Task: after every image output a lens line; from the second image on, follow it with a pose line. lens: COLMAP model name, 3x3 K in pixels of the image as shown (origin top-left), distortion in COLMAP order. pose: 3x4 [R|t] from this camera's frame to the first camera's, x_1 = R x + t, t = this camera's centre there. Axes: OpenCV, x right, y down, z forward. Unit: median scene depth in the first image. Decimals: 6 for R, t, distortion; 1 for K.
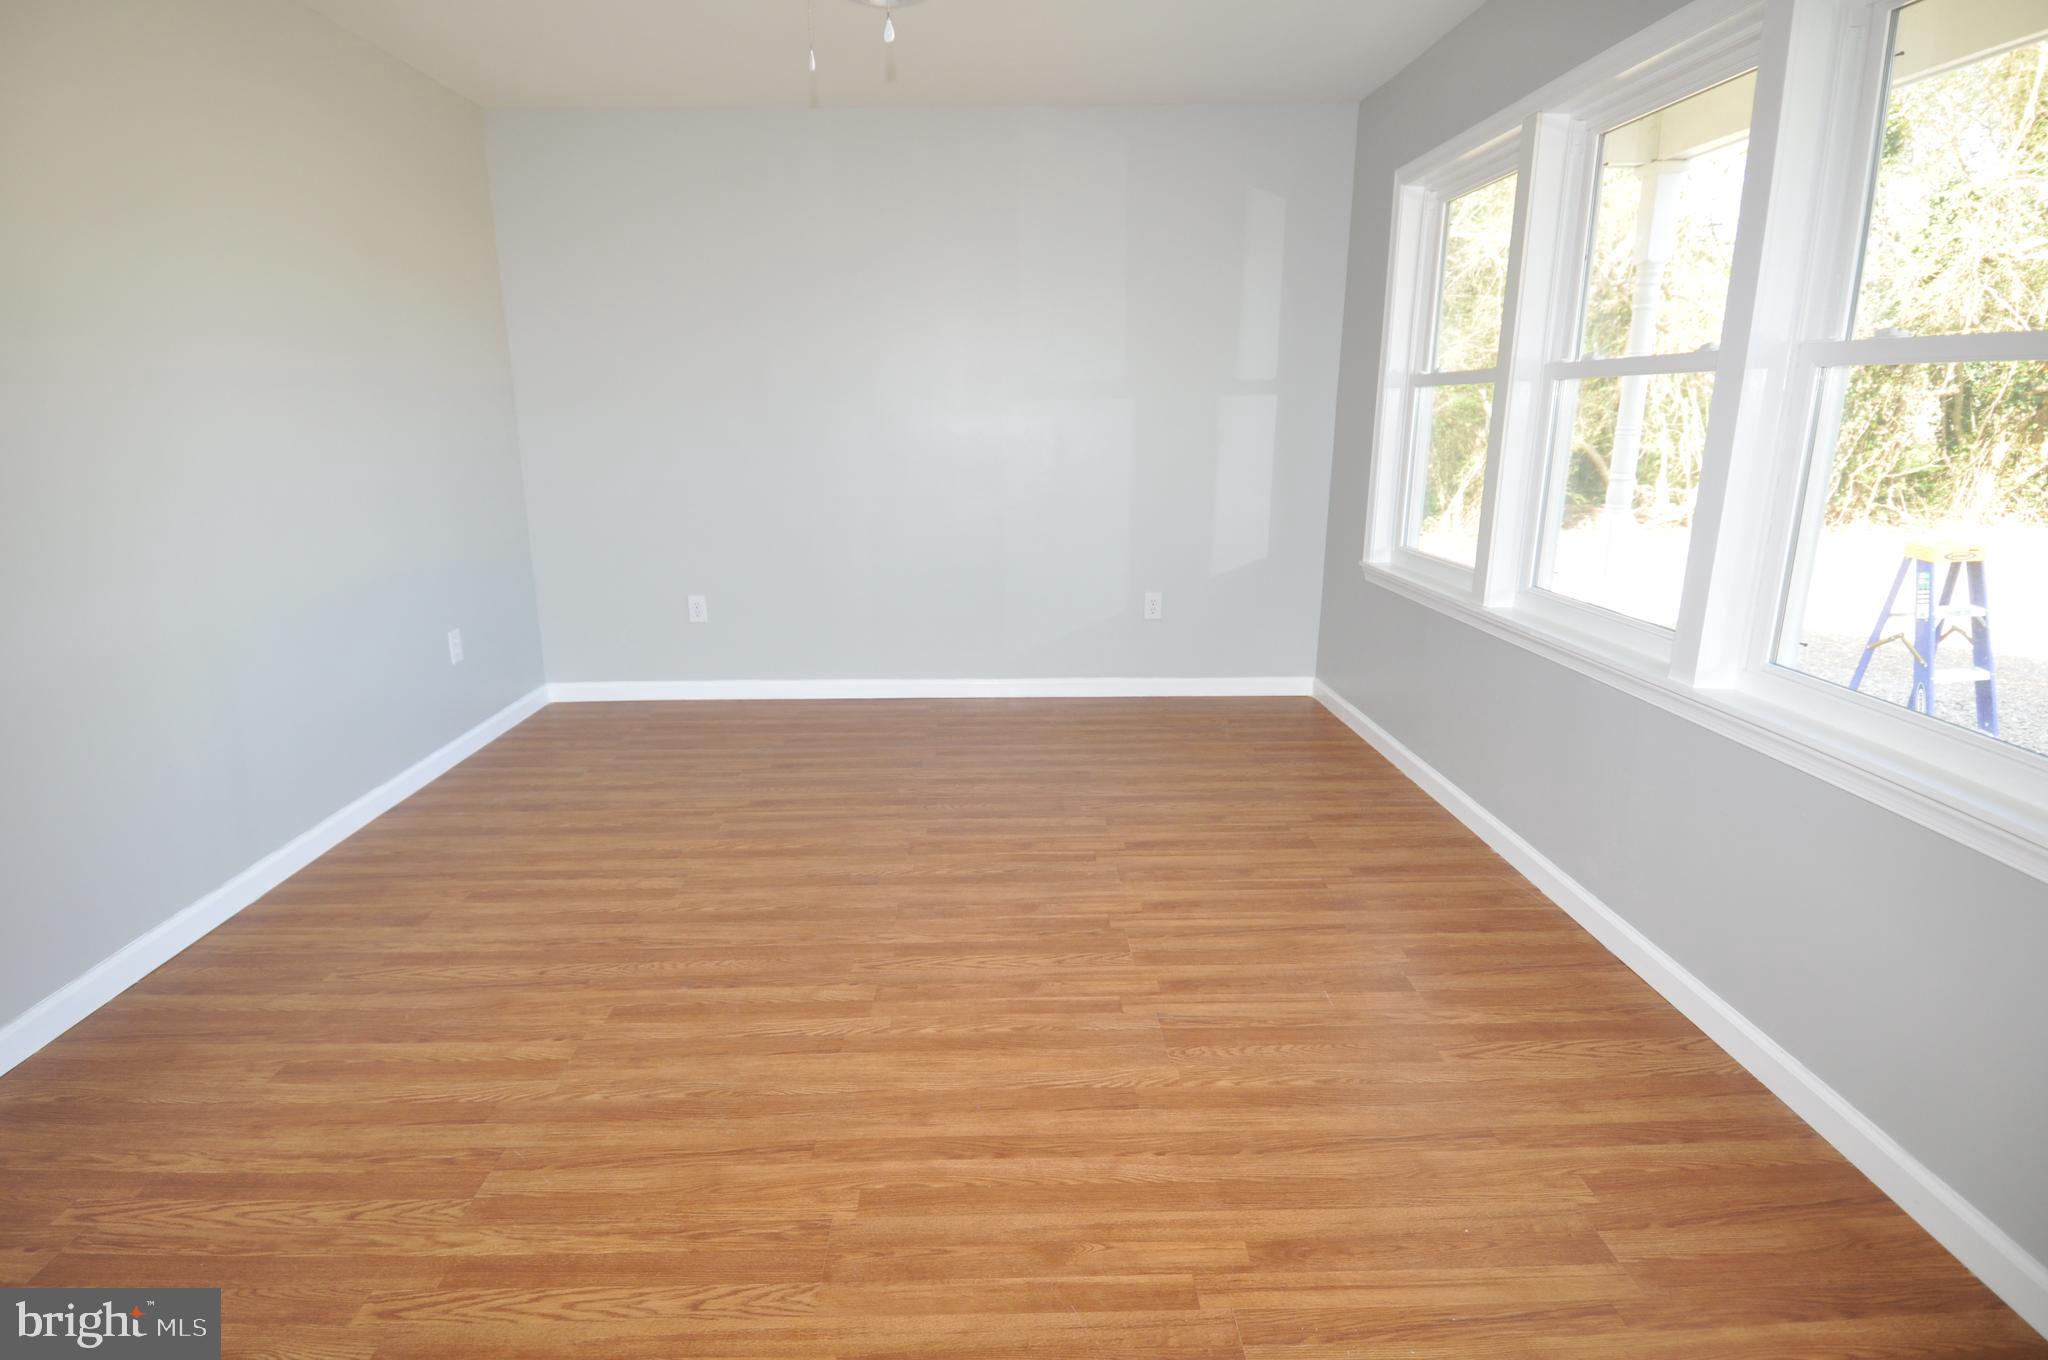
lens RADIAL K [[1069.9, 0, 1020.9], [0, 1069.9, 668.5], [0, 0, 1]] dist [0.026861, -0.017123]
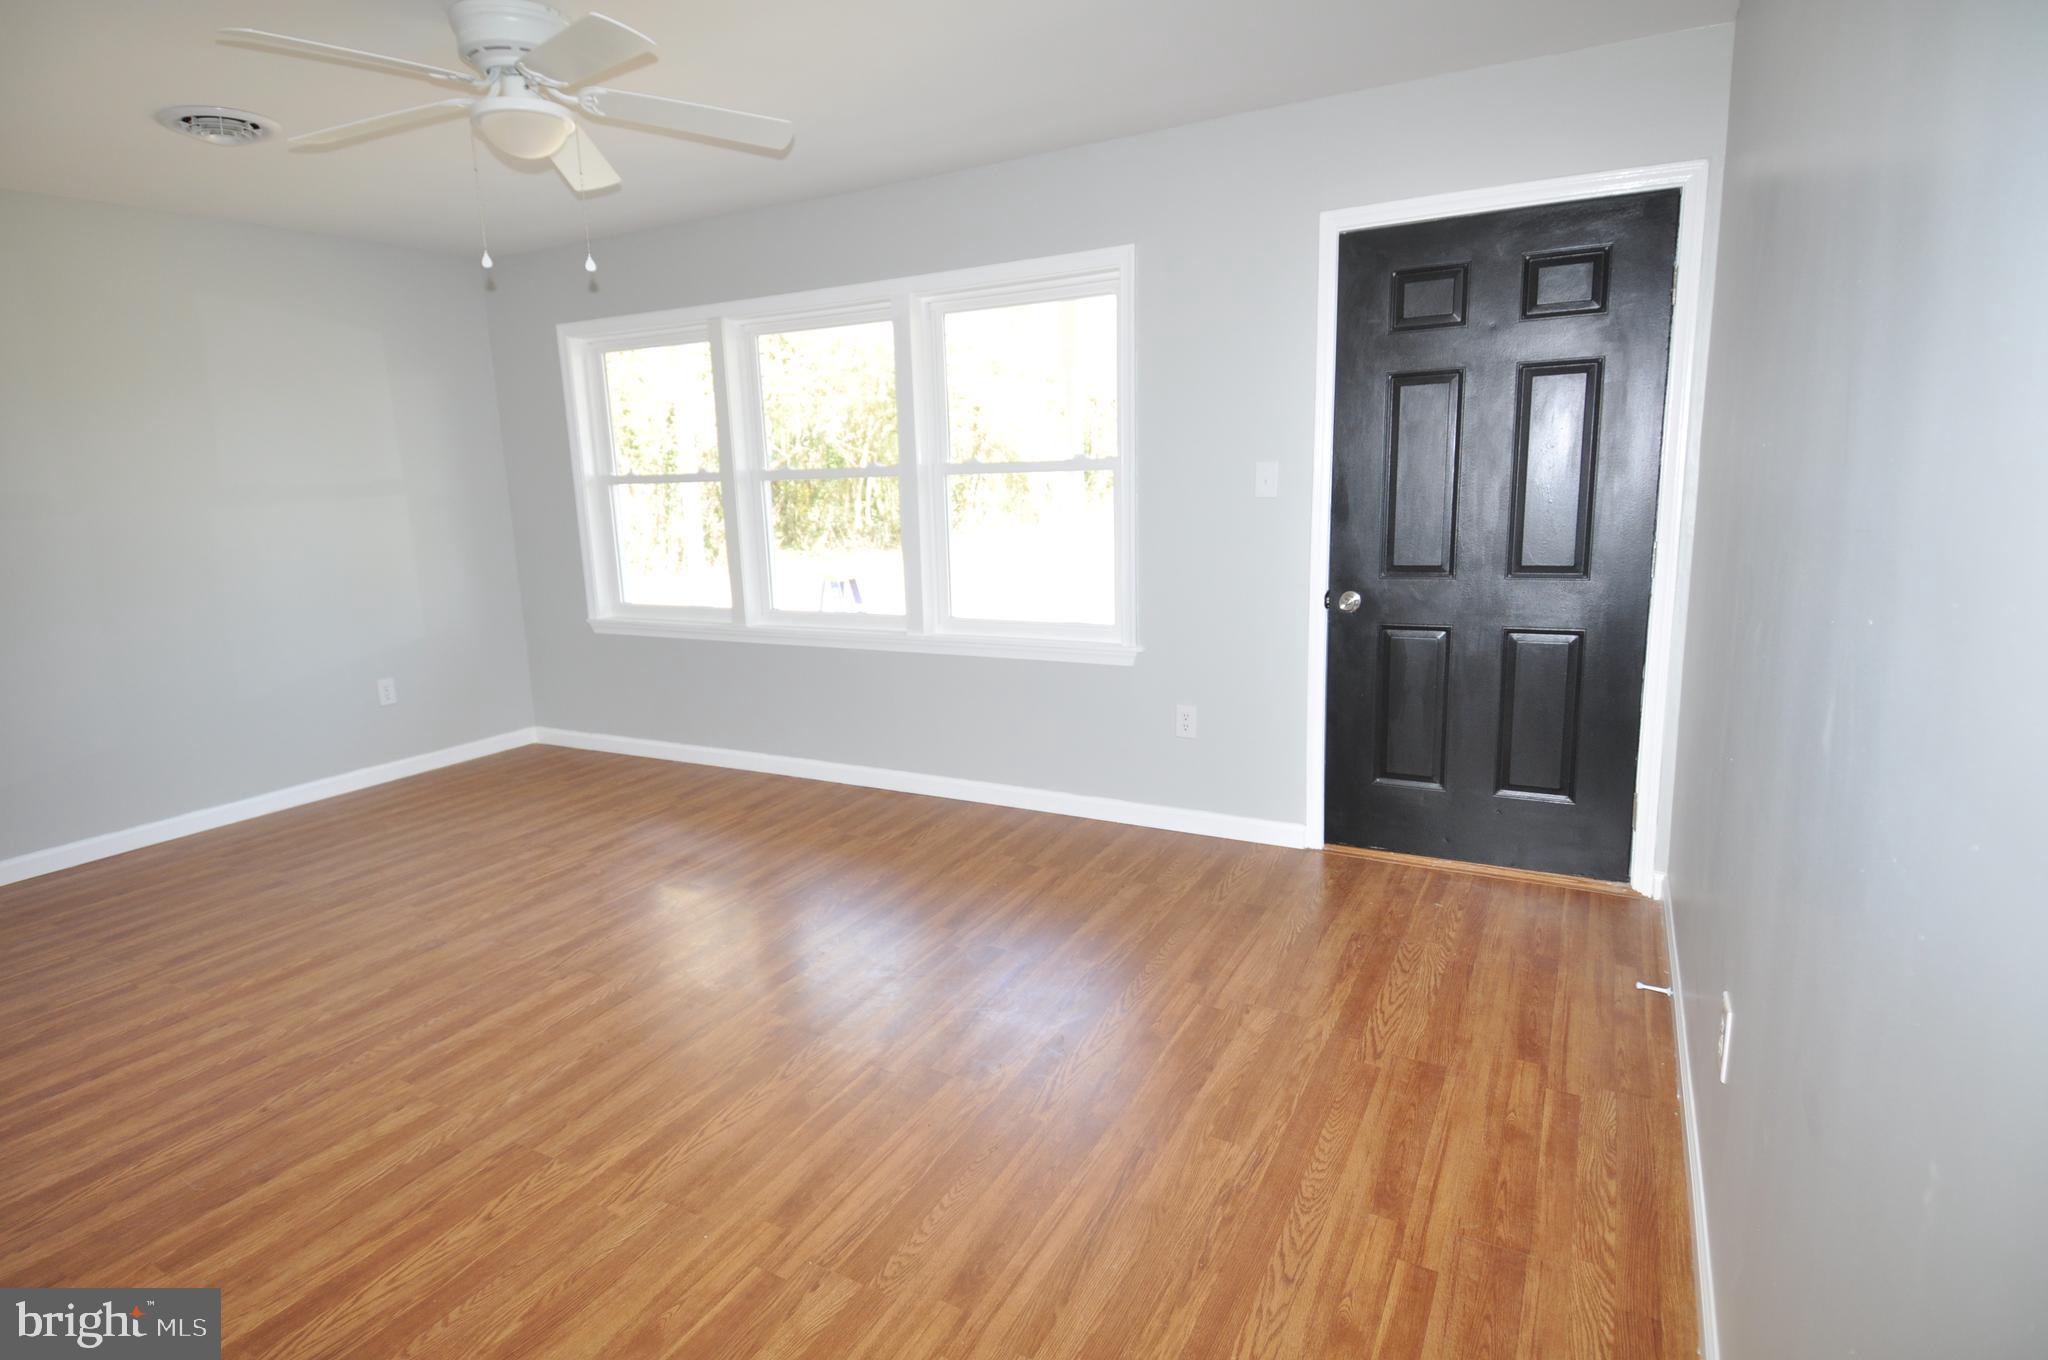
lens RADIAL K [[1069.9, 0, 1028.4], [0, 1069.9, 680.2], [0, 0, 1]] dist [0.026861, -0.017123]
pose [[0.478853, -0.176700, 0.859929, -0.715205], [0.232152, 0.970152, 0.070075, 0.002430], [-0.846644, 0.166079, 0.505581, -0.097219]]
